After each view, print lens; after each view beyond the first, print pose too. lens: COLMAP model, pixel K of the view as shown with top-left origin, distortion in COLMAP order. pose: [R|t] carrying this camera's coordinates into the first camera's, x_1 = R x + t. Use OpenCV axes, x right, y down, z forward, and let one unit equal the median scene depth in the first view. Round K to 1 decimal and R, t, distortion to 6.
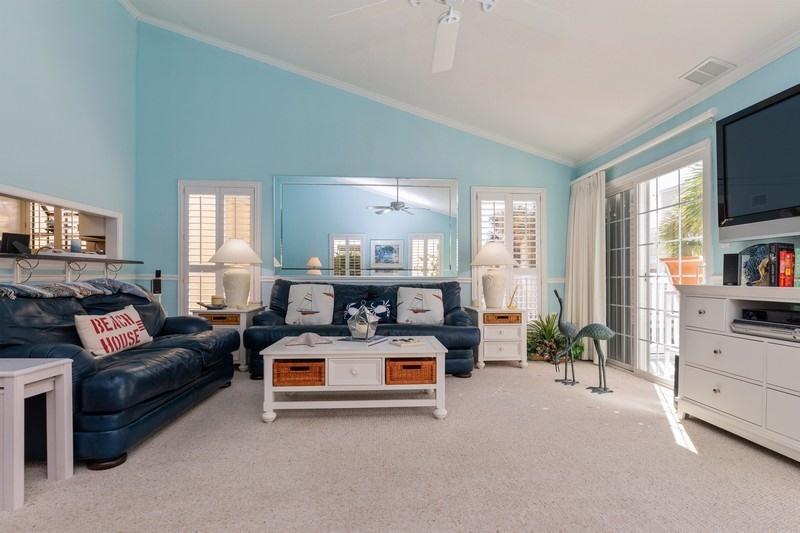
lens RADIAL K [[411.1, 0, 401.8], [0, 411.1, 277.3], [0, 0, 1]] dist [-0.001180, -0.000281]
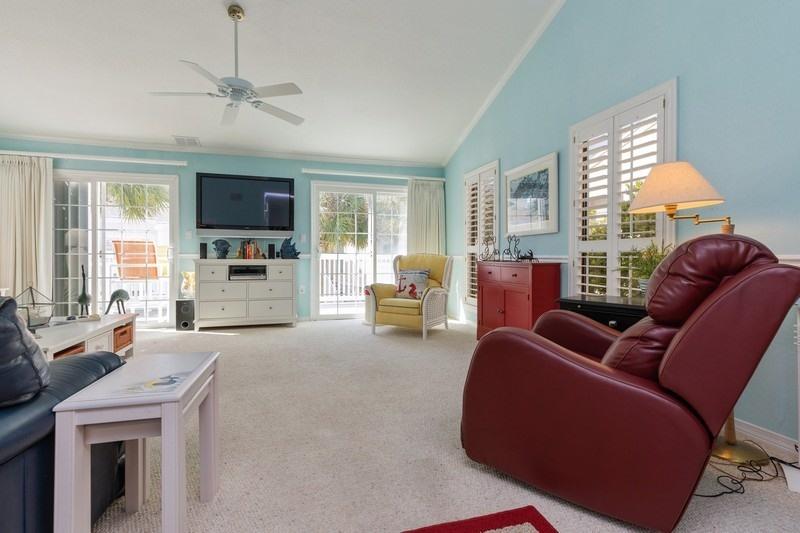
lens RADIAL K [[378.0, 0, 397.0], [0, 378.0, 253.1], [0, 0, 1]] dist [-0.002909, 0.000121]
pose [[-0.217191, 0.004409, 0.976119, -1.146959], [-0.009910, 0.999928, -0.006722, -0.005223], [-0.976079, -0.011133, -0.217131, 0.480507]]
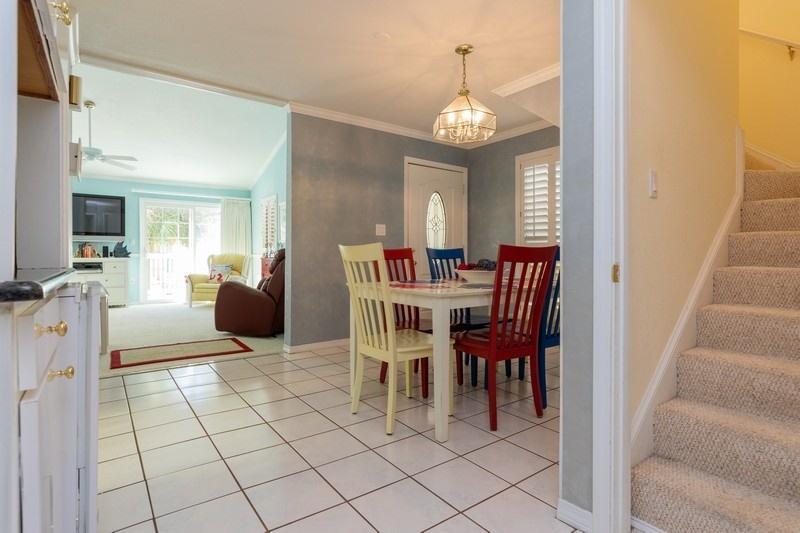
lens RADIAL K [[414.7, 0, 402.5], [0, 414.7, 254.6], [0, 0, 1]] dist [0.000366, -0.000075]
pose [[-0.546666, -0.003436, 0.837344, -2.502906], [-0.006263, 0.999980, 0.000014, -0.013882], [-0.837328, -0.005236, -0.546676, 0.537277]]
